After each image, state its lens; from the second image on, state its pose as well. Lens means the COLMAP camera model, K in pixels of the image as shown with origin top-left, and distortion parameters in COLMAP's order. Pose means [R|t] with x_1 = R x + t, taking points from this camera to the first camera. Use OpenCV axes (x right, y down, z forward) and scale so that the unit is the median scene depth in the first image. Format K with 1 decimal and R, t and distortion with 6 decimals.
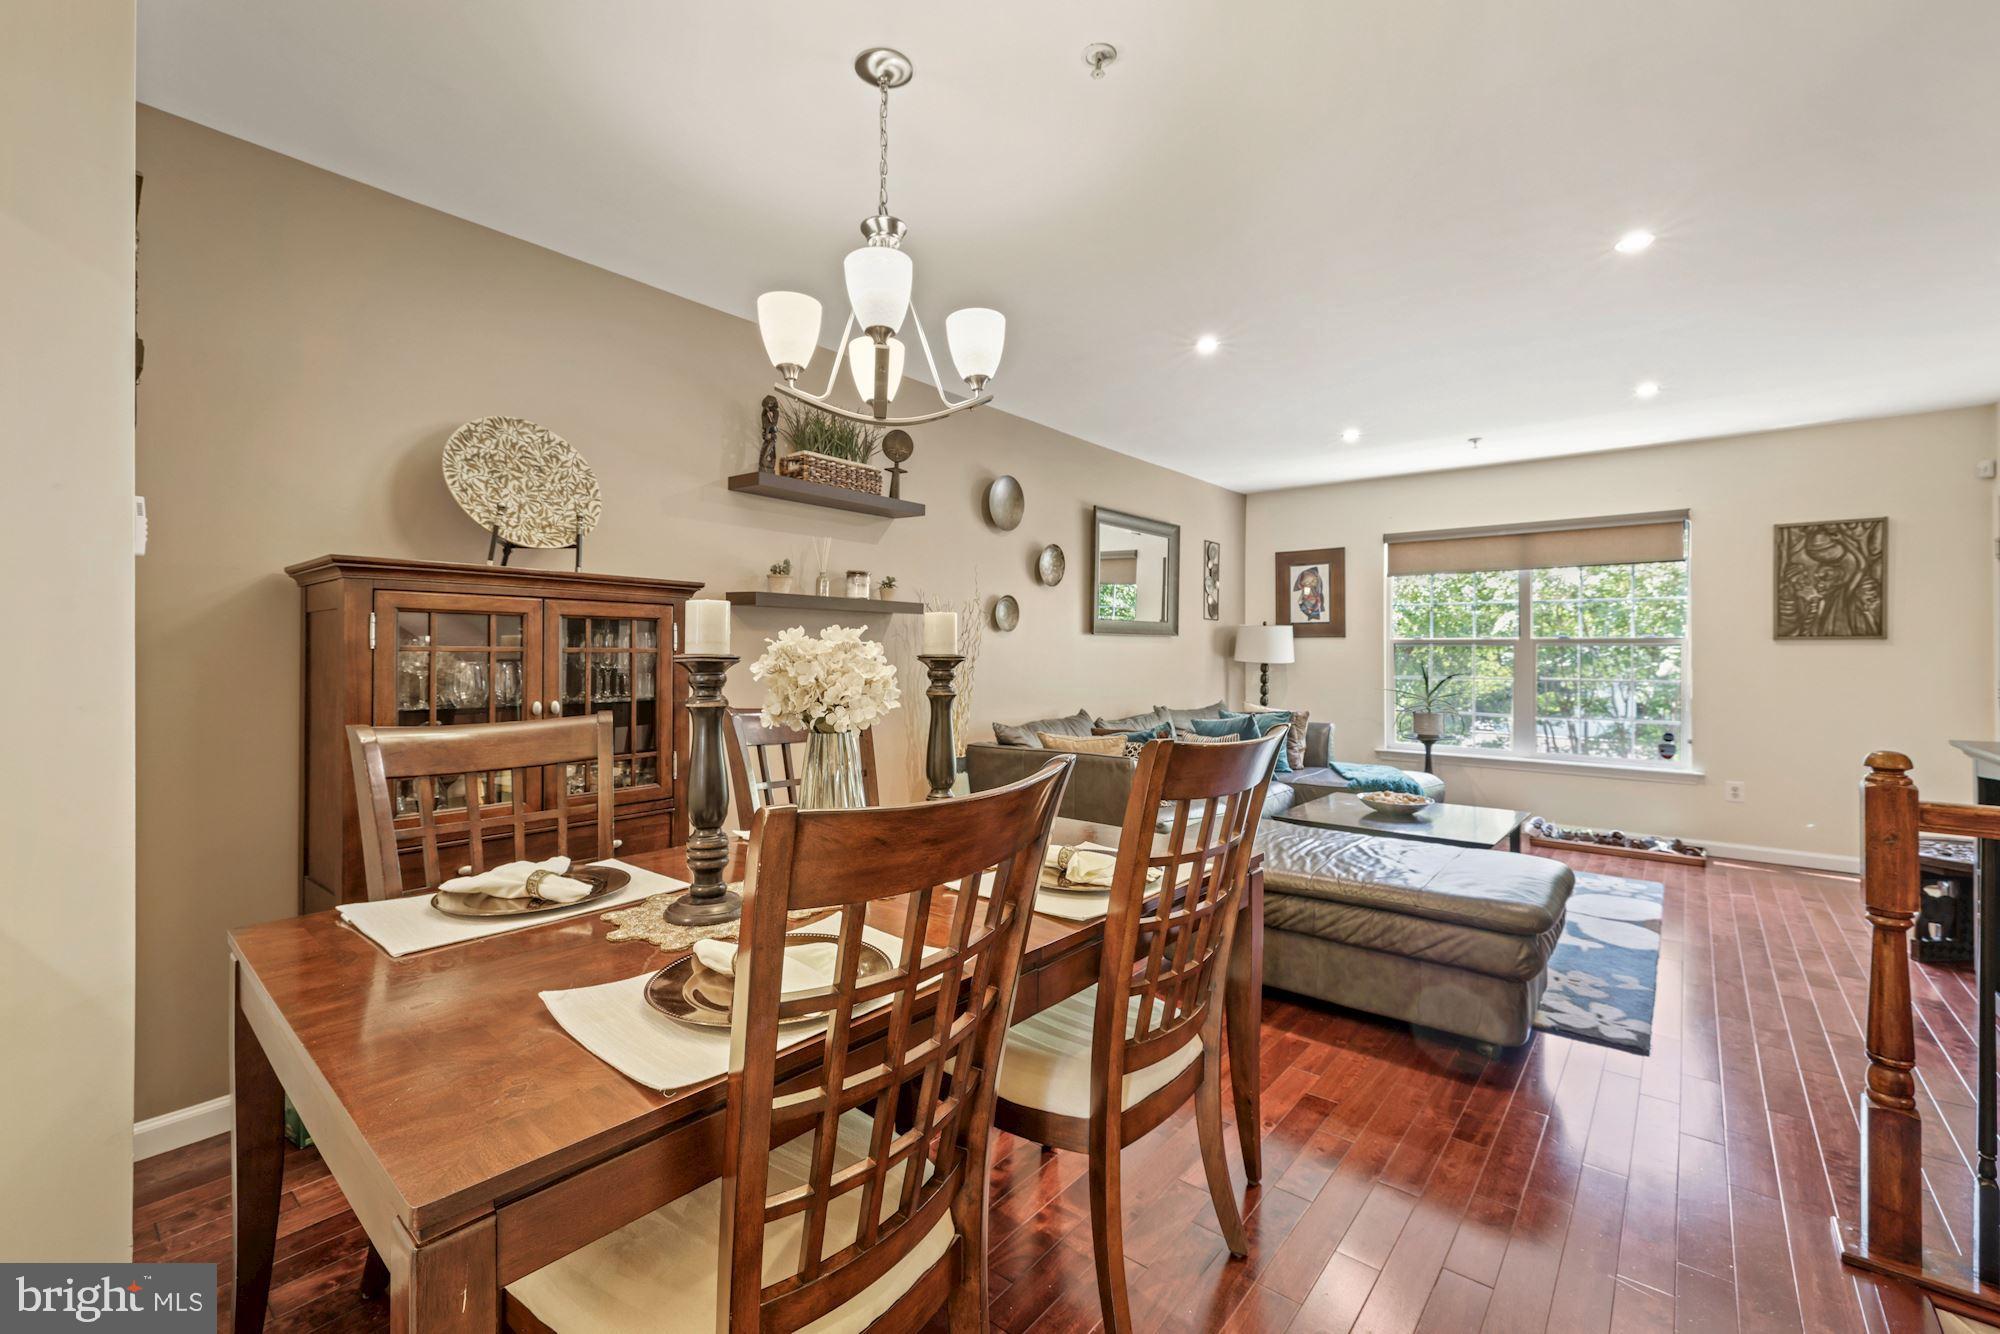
lens RADIAL K [[832.6, 0, 967.6], [0, 832.6, 641.8], [0, 0, 1]] dist [-0.001415, -0.000315]
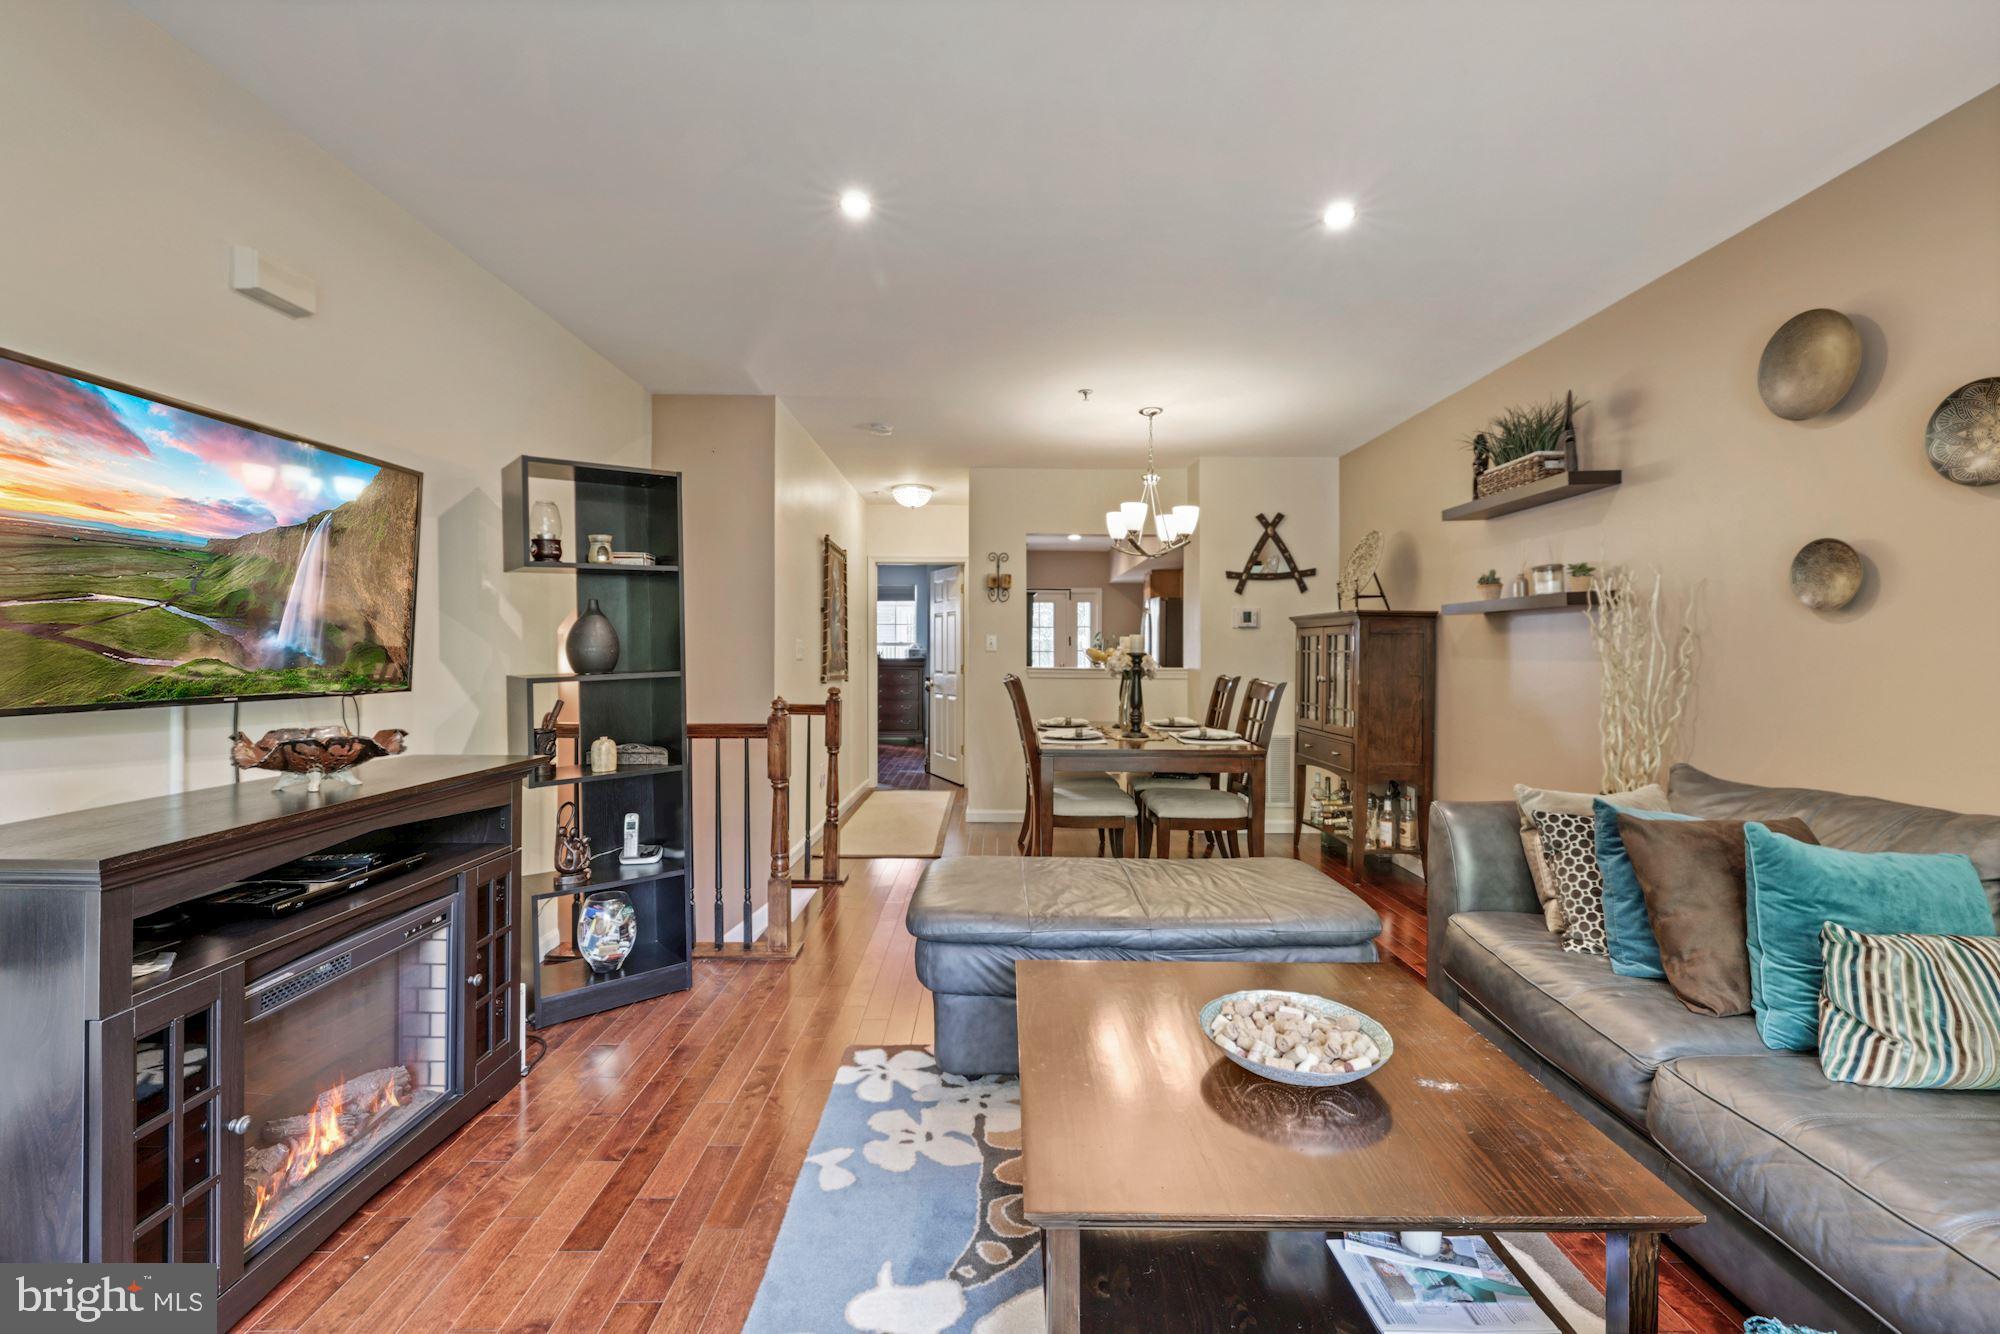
lens RADIAL K [[832.6, 0, 998.6], [0, 832.6, 651.6], [0, 0, 1]] dist [-0.001415, -0.000315]
pose [[-0.764276, -0.000444, -0.644889, 0.733229], [0.016029, 0.999678, -0.019685, 0.015029], [0.644690, -0.025381, -0.764023, 1.044306]]
